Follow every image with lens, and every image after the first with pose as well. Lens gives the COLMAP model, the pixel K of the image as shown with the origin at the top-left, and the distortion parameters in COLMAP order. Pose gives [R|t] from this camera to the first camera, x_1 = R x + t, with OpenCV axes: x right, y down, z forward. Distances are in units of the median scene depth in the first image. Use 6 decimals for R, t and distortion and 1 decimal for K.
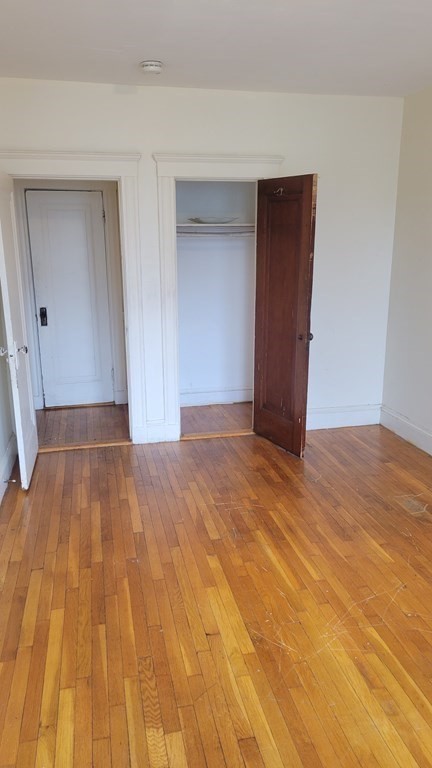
lens RADIAL K [[562.2, 0, 216.0], [0, 562.2, 384.0], [0, 0, 1]] dist [0.002030, 0.000006]
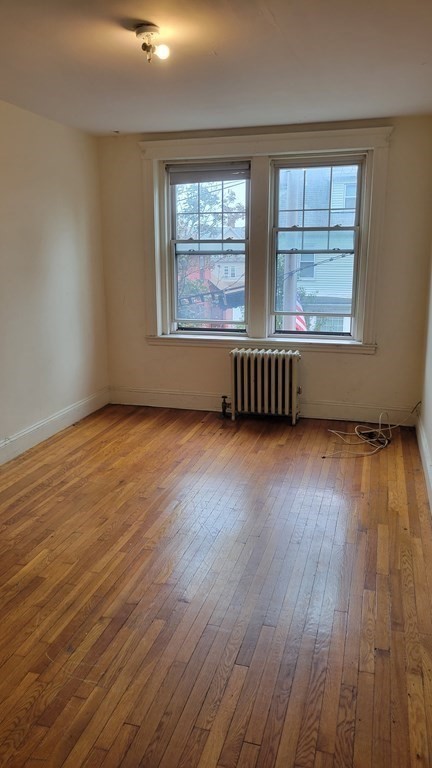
lens RADIAL K [[582.3, 0, 216.0], [0, 582.3, 384.0], [0, 0, 1]] dist [0.005577, 0.001695]
pose [[-0.877539, -0.099453, 0.469078, -0.426070], [0.126527, 0.895556, 0.426579, -0.370539], [-0.462510, 0.433691, -0.773302, 1.458607]]
